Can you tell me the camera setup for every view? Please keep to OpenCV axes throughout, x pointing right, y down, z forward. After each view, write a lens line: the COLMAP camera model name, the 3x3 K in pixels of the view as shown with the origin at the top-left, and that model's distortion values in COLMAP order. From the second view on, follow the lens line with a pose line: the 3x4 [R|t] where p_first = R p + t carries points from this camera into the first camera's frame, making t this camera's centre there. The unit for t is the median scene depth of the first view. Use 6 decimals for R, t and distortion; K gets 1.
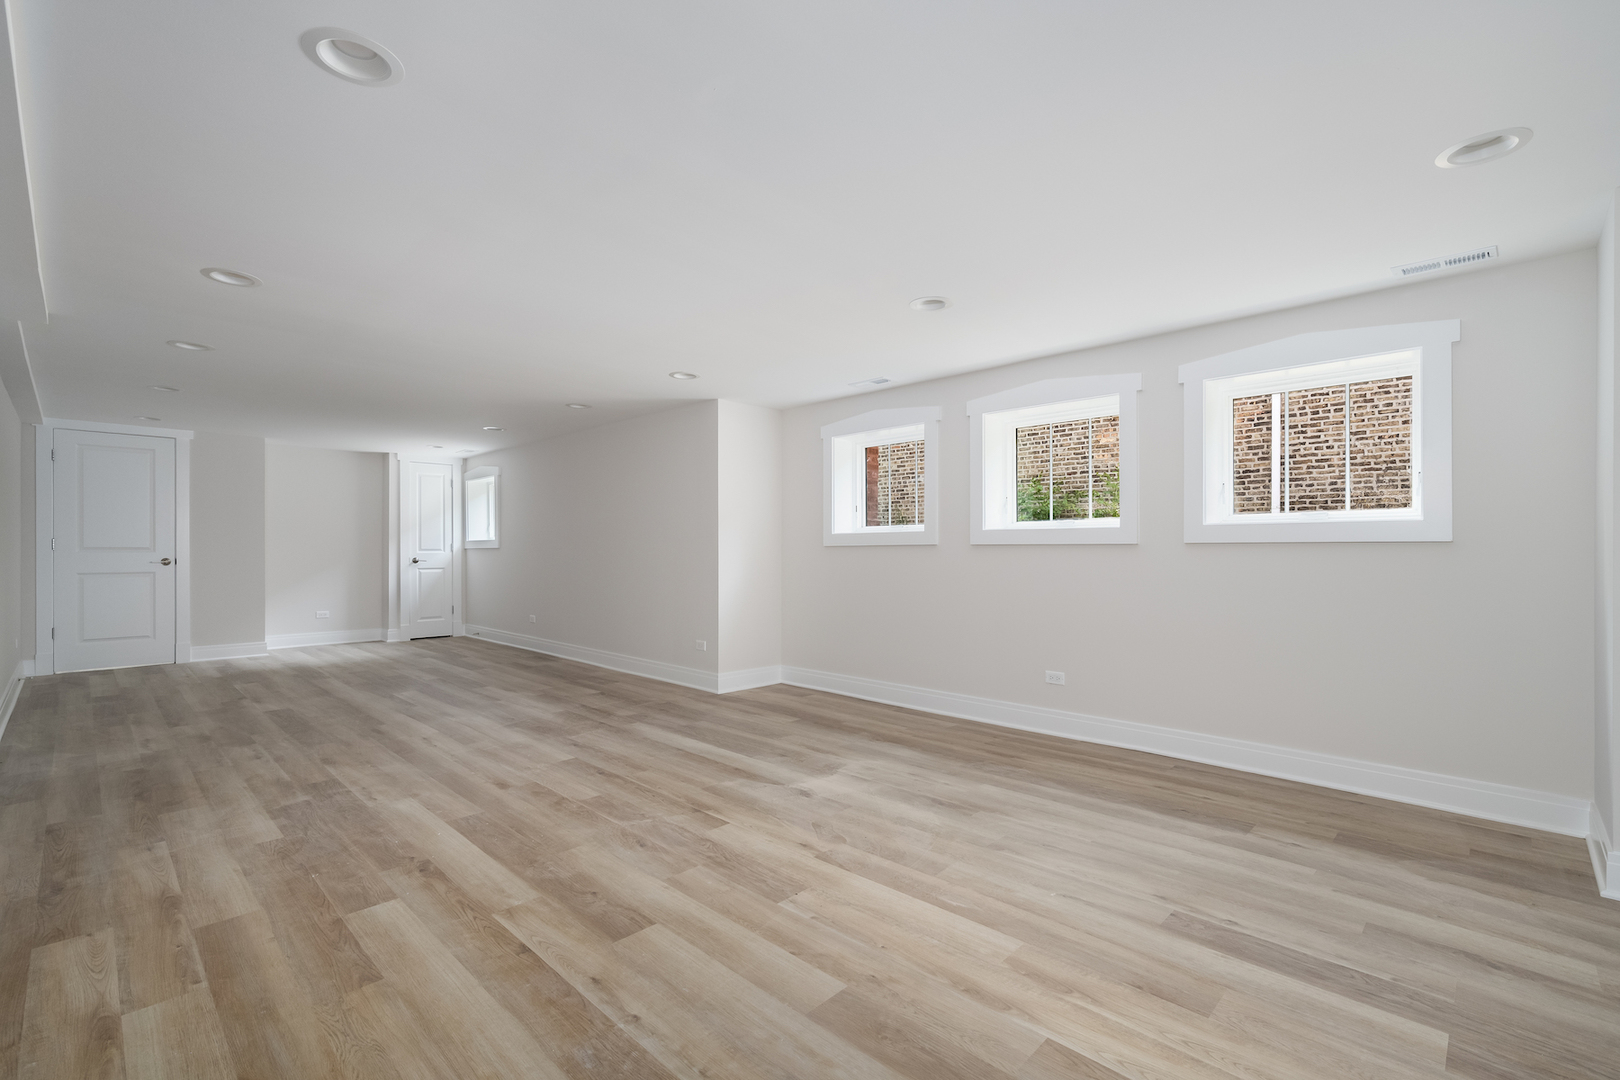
lens RADIAL K [[711.3, 0, 812.0], [0, 711.3, 552.9], [0, 0, 1]] dist [0.002190, -0.000503]
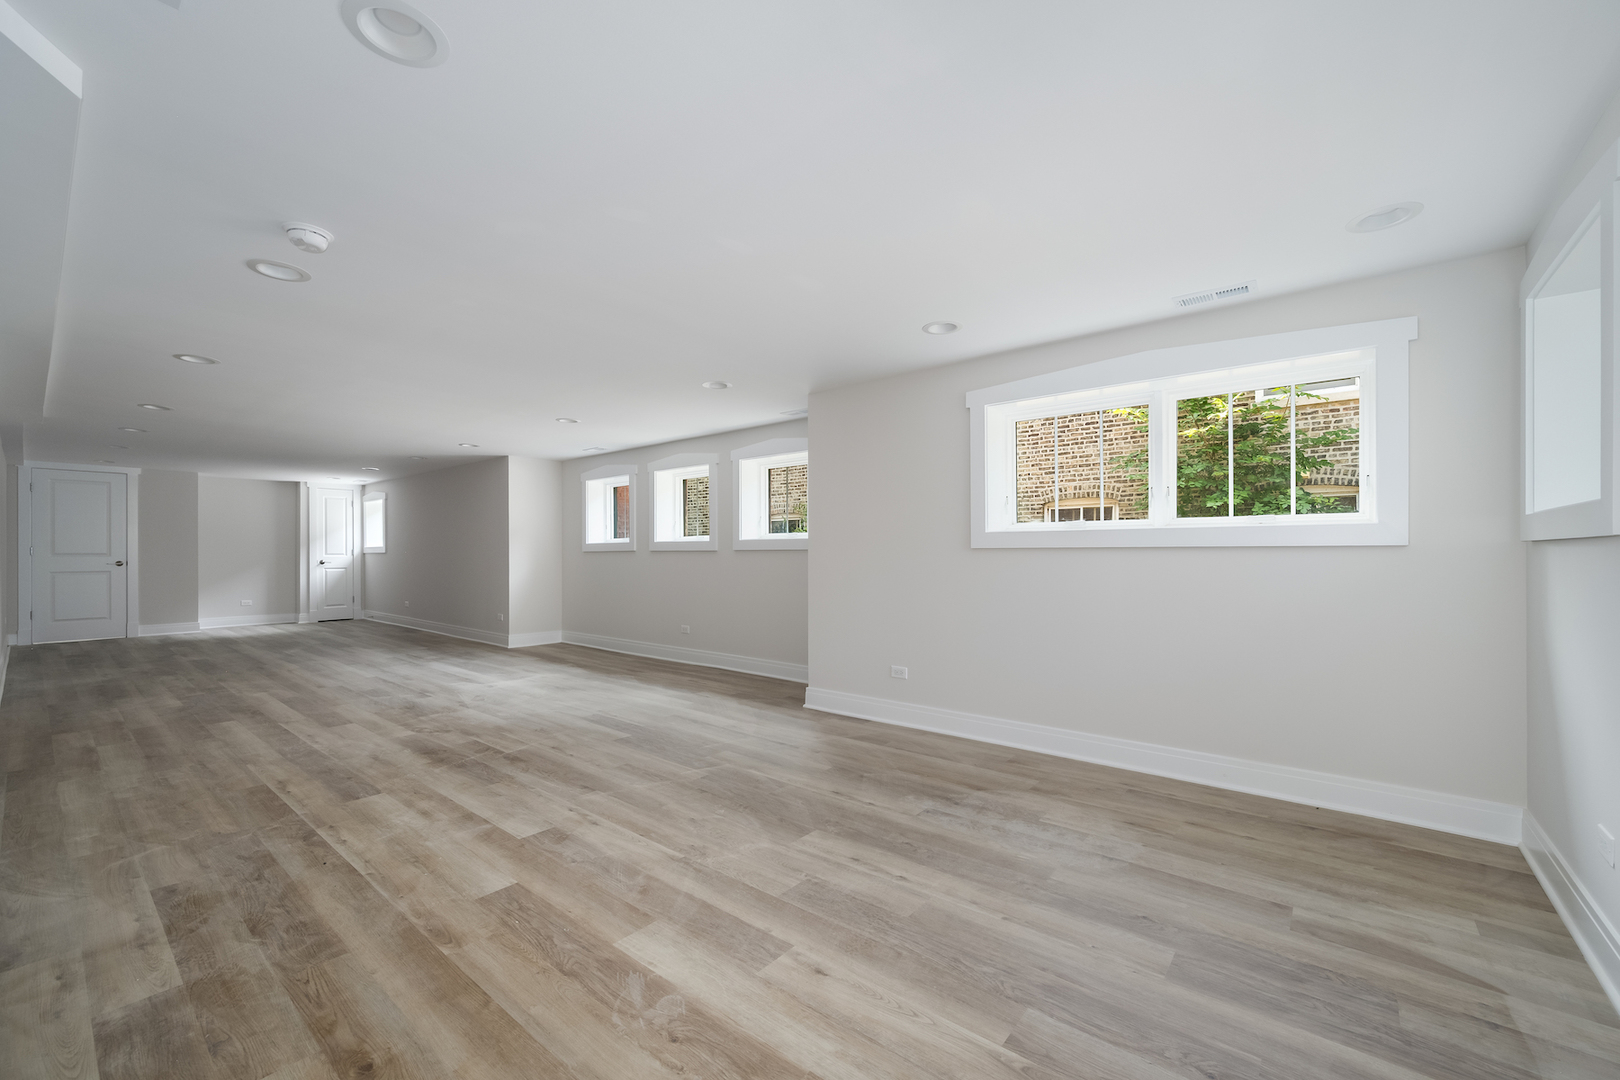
lens RADIAL K [[644.6, 0, 809.0], [0, 644.6, 555.0], [0, 0, 1]] dist [-0.001327, 0.000002]
pose [[0.996712, -0.002020, 0.080998, 0.401786], [0.002138, 0.999997, -0.001375, 0.000828], [-0.080995, 0.001544, 0.996713, -0.435356]]
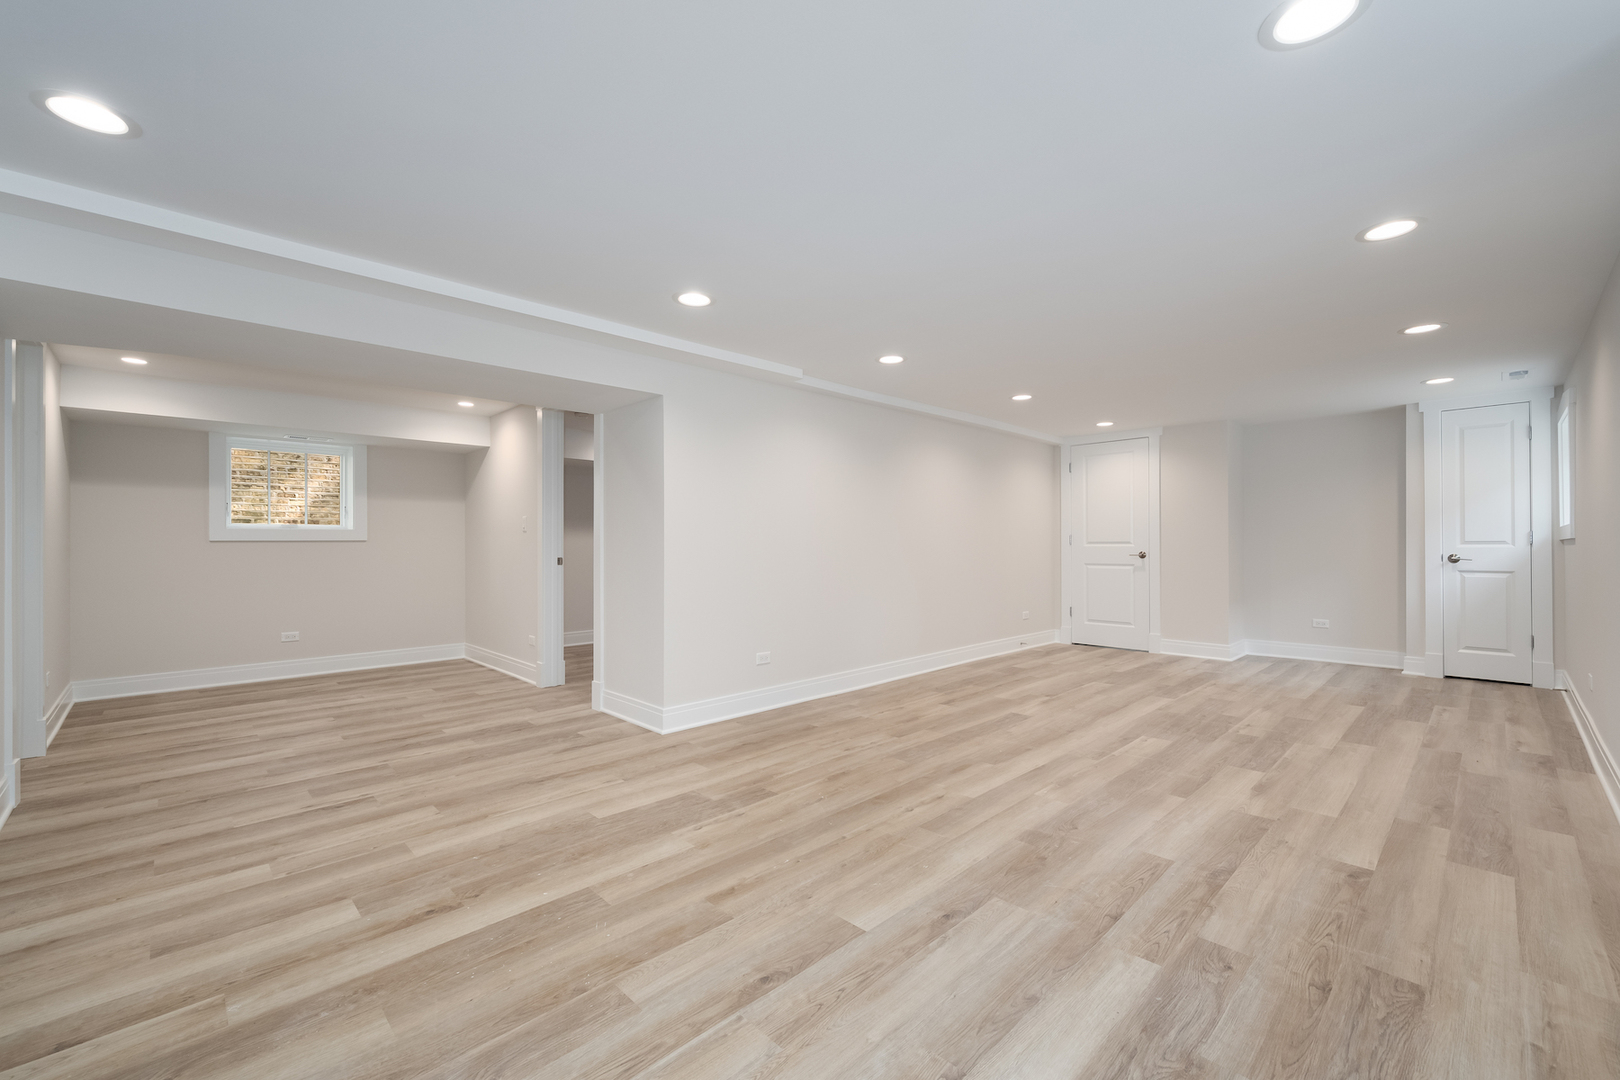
lens RADIAL K [[678.1, 0, 826.8], [0, 678.1, 554.4], [0, 0, 1]] dist [-0.001338, -0.000687]
pose [[-0.022055, 0.009194, -0.999714, 0.117664], [-0.002971, 0.999953, 0.009262, 0.004260], [0.999752, 0.003174, -0.022027, 0.703489]]
